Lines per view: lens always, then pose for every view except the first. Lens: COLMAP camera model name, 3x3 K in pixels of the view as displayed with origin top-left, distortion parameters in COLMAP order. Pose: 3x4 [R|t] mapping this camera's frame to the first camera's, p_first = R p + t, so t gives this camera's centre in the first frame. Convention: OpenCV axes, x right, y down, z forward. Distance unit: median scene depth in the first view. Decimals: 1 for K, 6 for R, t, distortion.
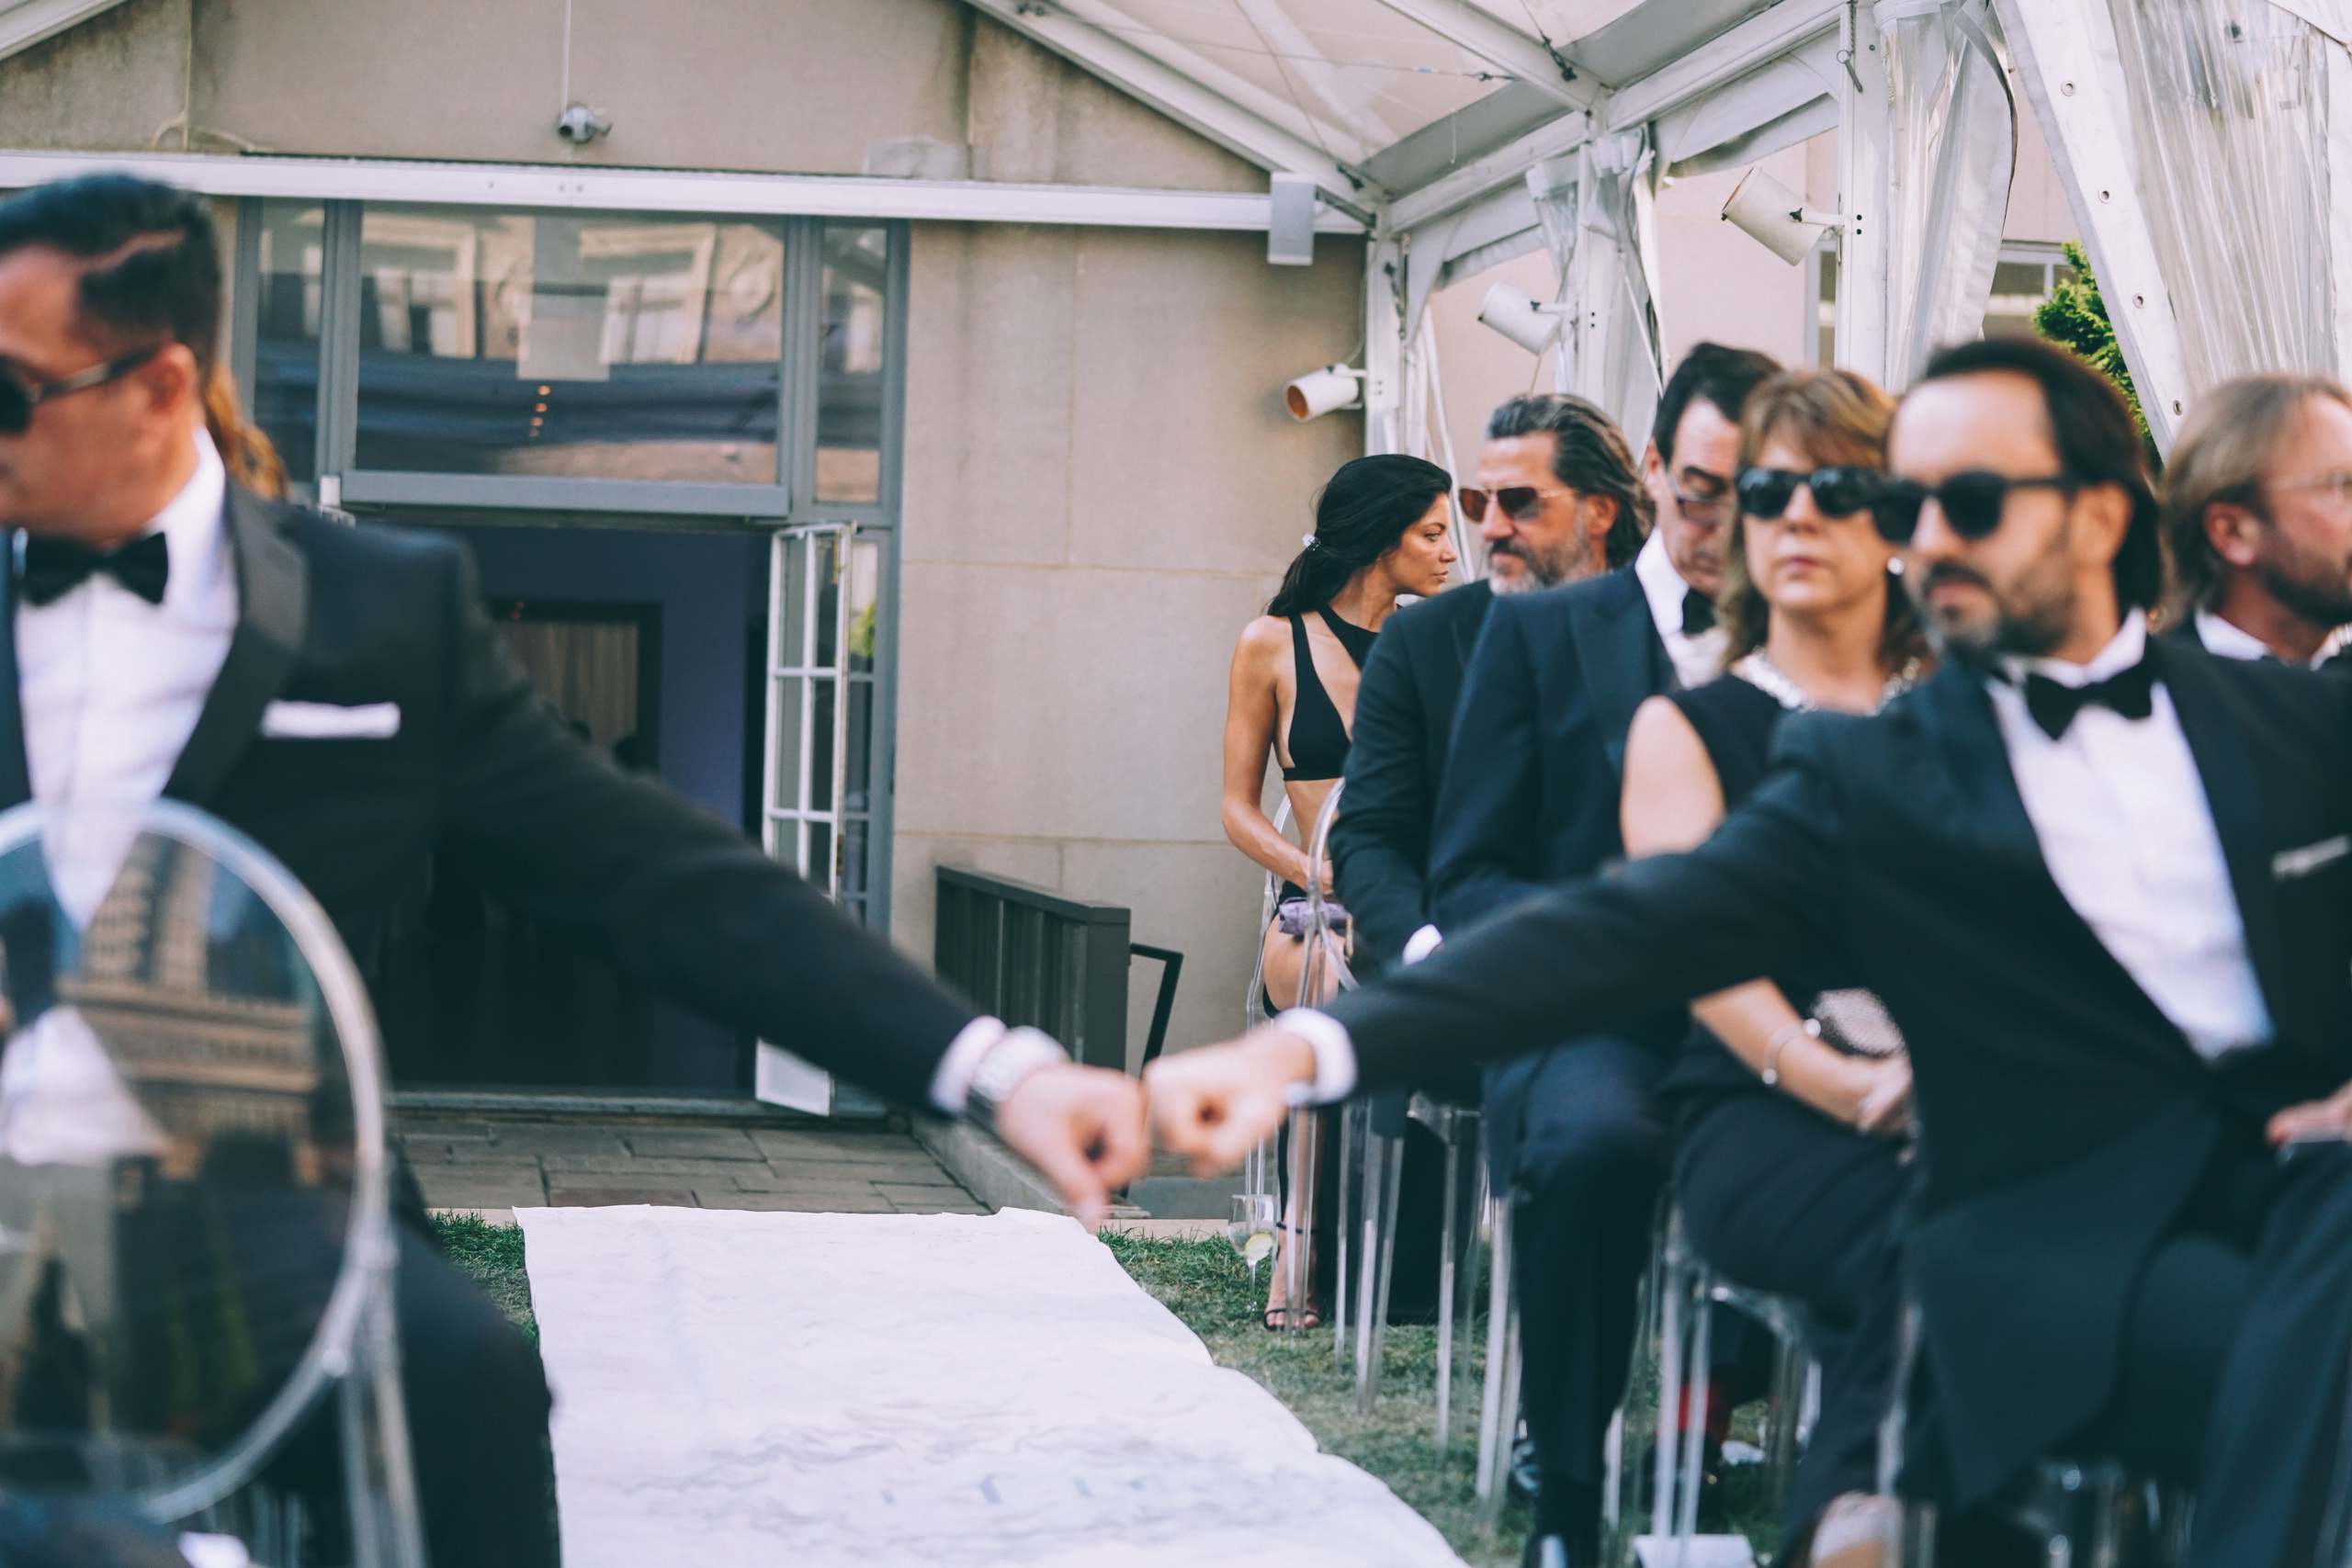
lens RADIAL K [[4656.4, 0, 1176.0], [0, 4656.4, 784.0], [0, 0, 1]] dist [-0.295306, -0.019379]
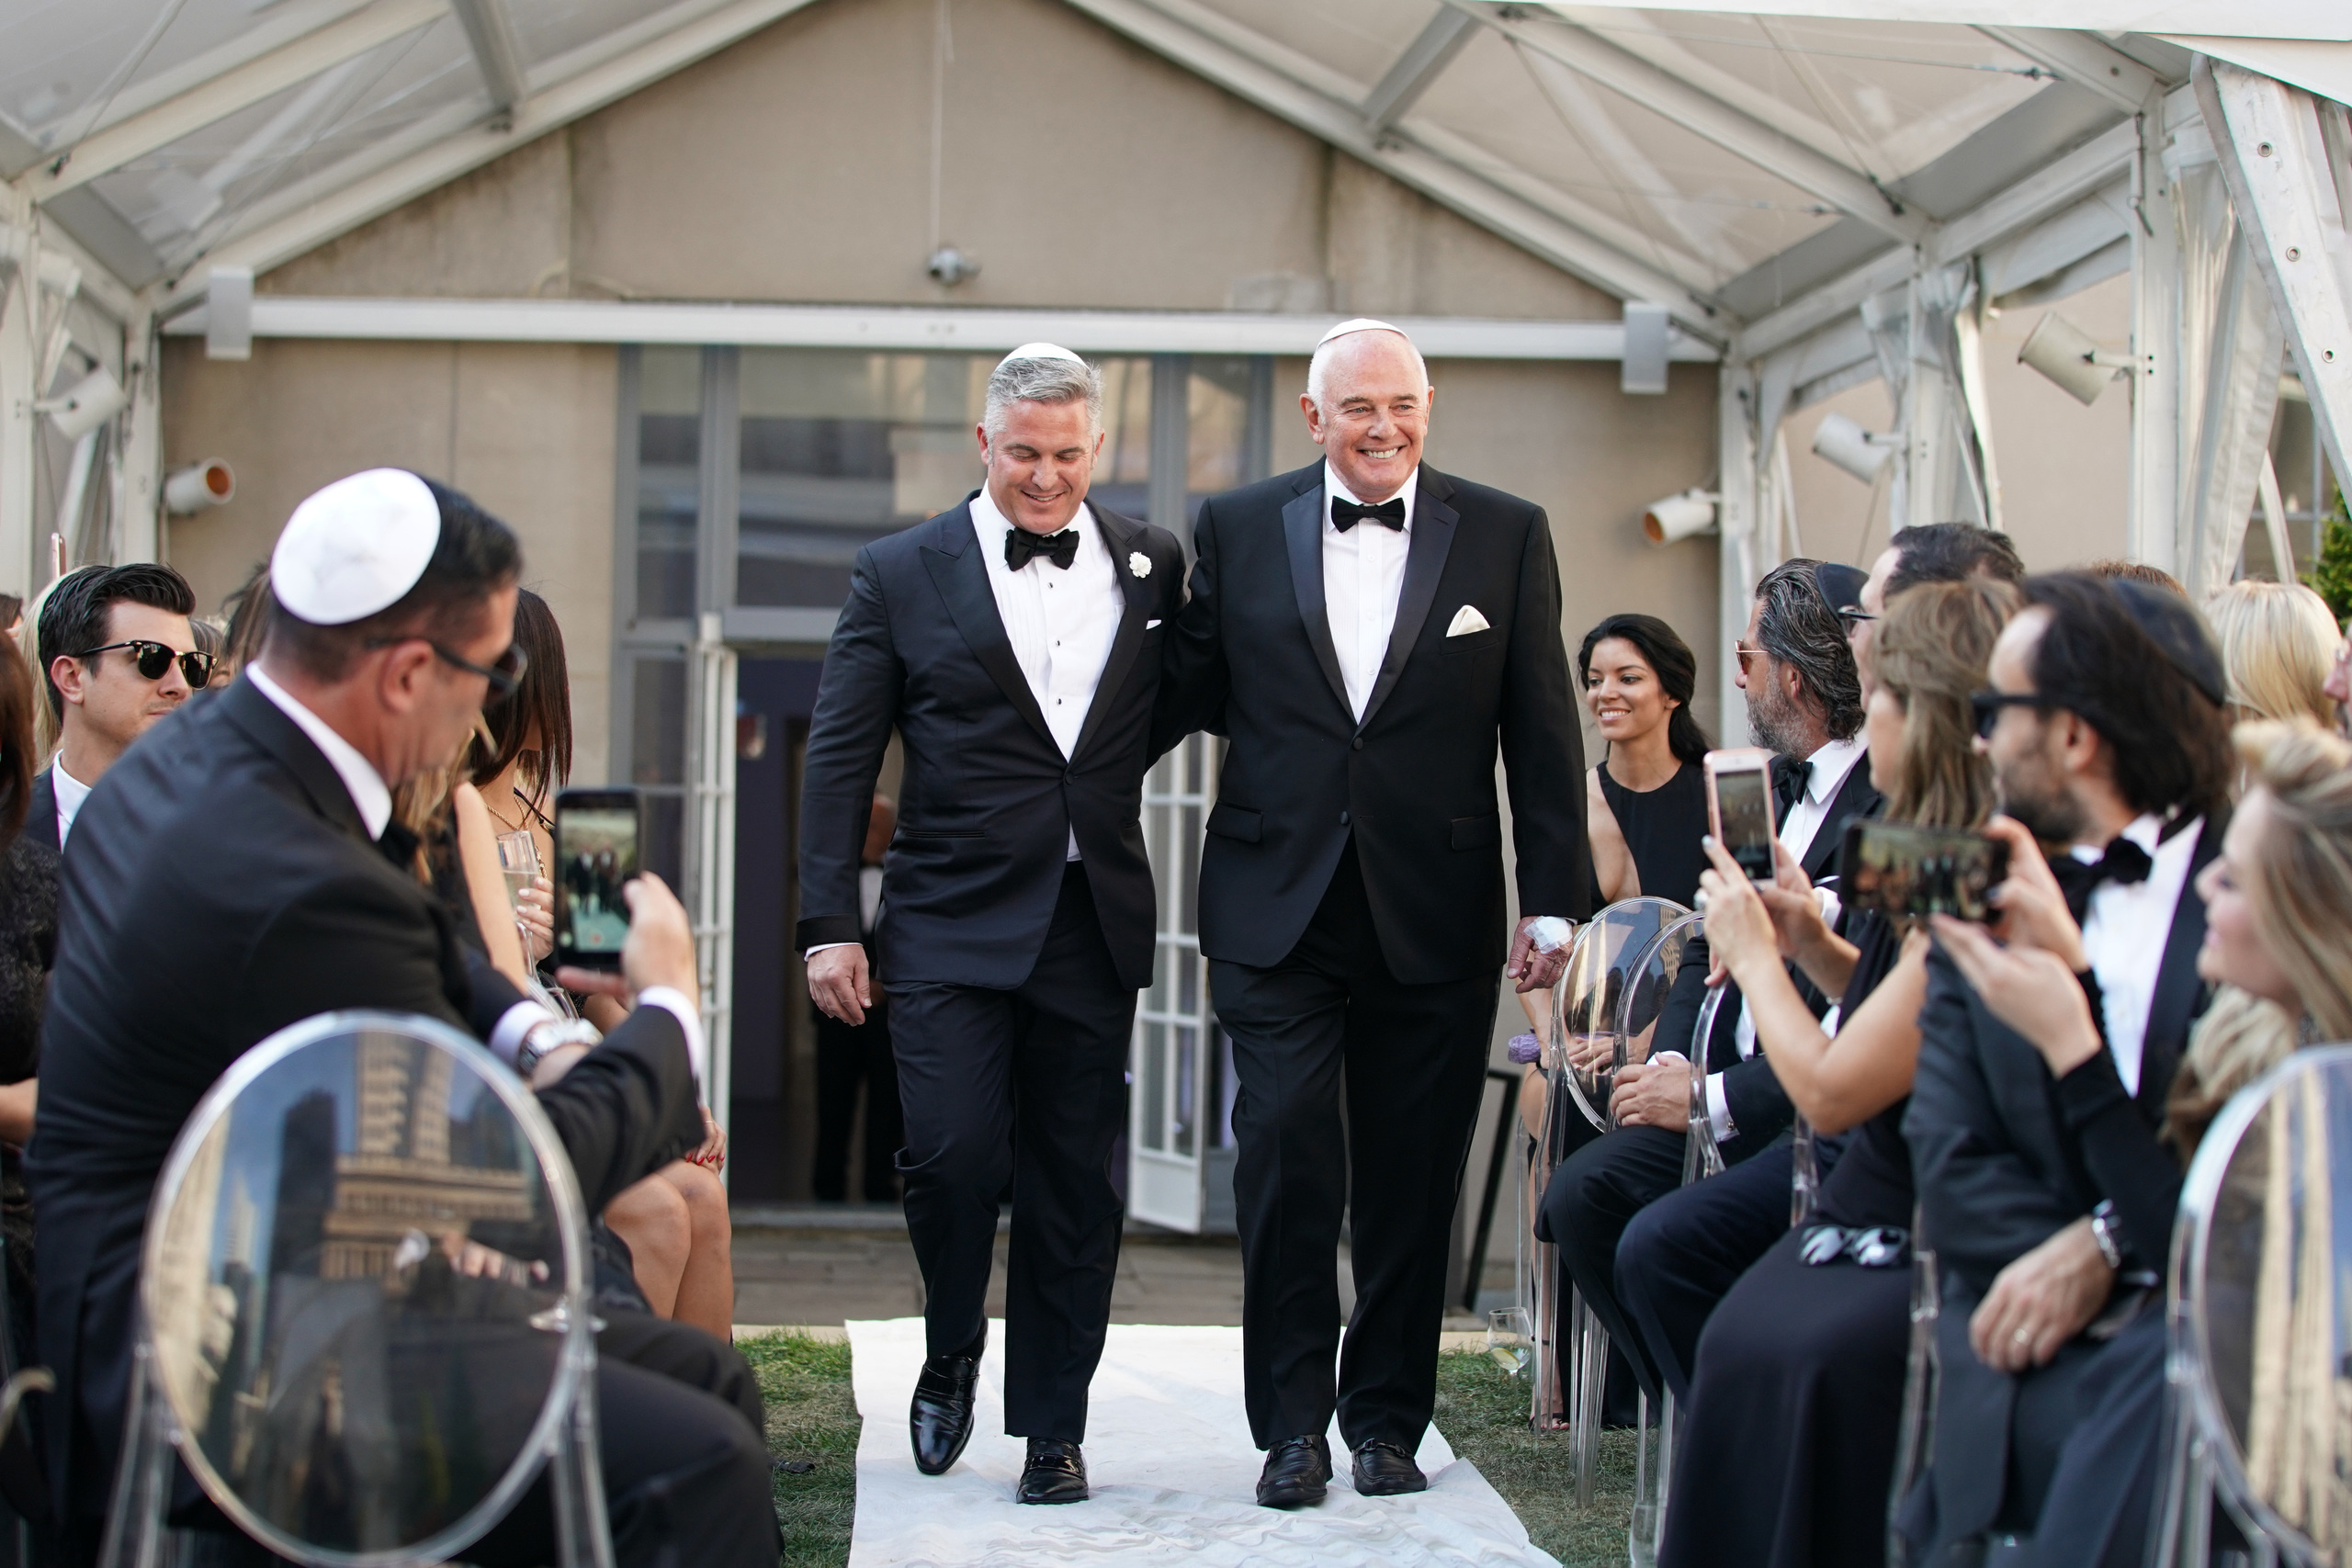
lens RADIAL K [[4963.9, 0, 1176.0], [0, 4963.9, 784.0], [0, 0, 1]] dist [-0.330808, -0.269176]
pose [[0.994571, -0.013963, -0.103121, 0.035991], [0.012229, 0.999773, -0.017424, -0.009215], [0.103341, 0.016068, 0.994516, -0.095660]]
